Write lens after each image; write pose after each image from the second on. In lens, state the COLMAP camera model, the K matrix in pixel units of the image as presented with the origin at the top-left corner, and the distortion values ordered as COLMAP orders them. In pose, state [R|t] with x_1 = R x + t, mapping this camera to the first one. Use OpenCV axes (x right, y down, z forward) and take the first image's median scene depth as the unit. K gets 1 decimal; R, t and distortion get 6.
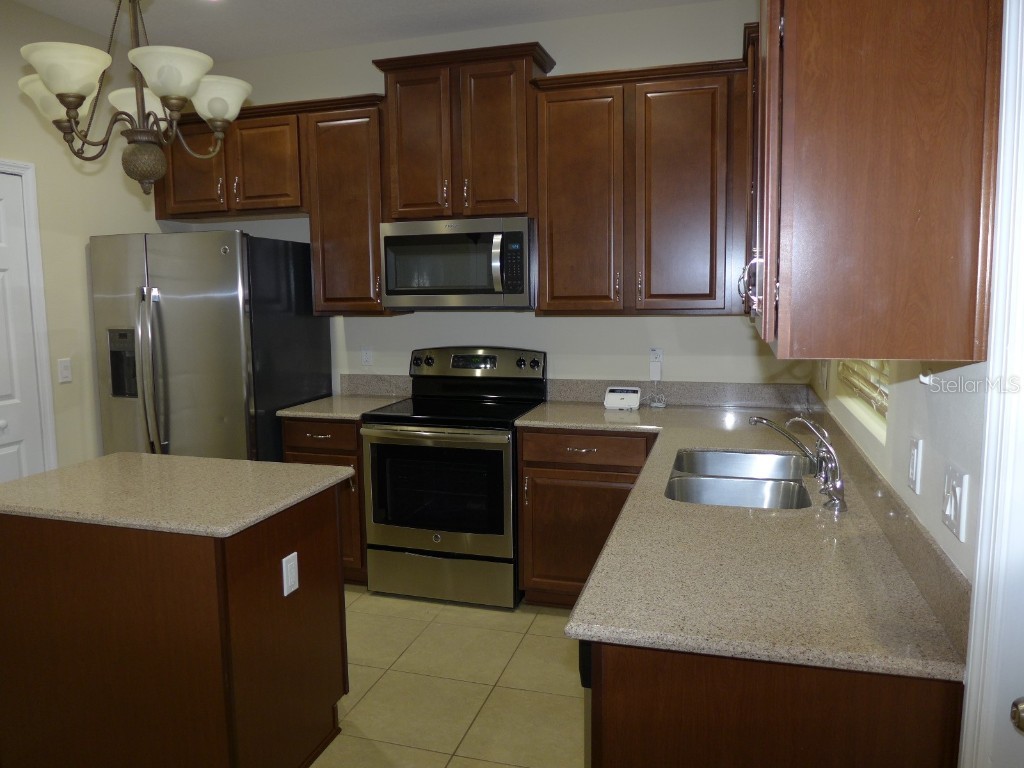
lens RADIAL K [[737.3, 0, 511.1], [0, 737.3, 379.7], [0, 0, 1]] dist [-0.052626, 0.006228]
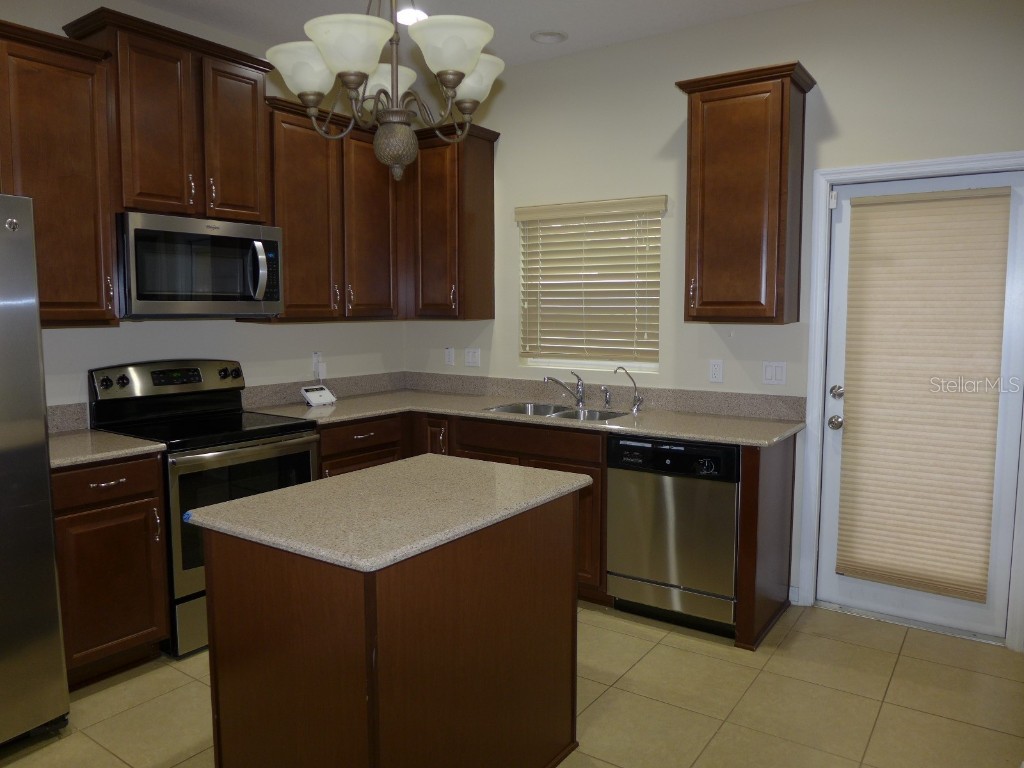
lens RADIAL K [[737.3, 0, 511.1], [0, 737.3, 379.7], [0, 0, 1]] dist [-0.052626, 0.006228]
pose [[0.305718, -0.079103, 0.948830, -0.868098], [0.110980, 0.992710, 0.047003, -0.019997], [-0.945632, 0.090932, 0.312268, 0.382489]]
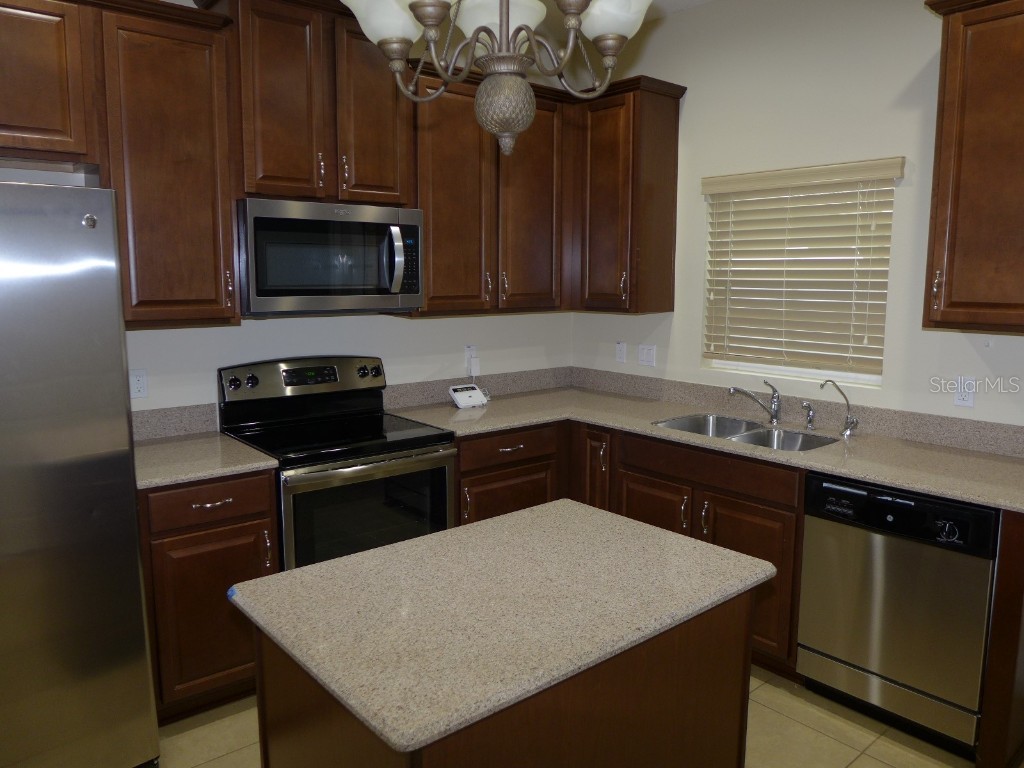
lens RADIAL K [[740.2, 0, 511.3], [0, 740.2, 380.0], [0, 0, 1]] dist [-0.059957, 0.035908]
pose [[0.546334, -0.103531, 0.831144, -0.692419], [0.092974, 0.993695, 0.062664, -0.057664], [-0.832391, 0.043039, 0.552514, 0.405390]]
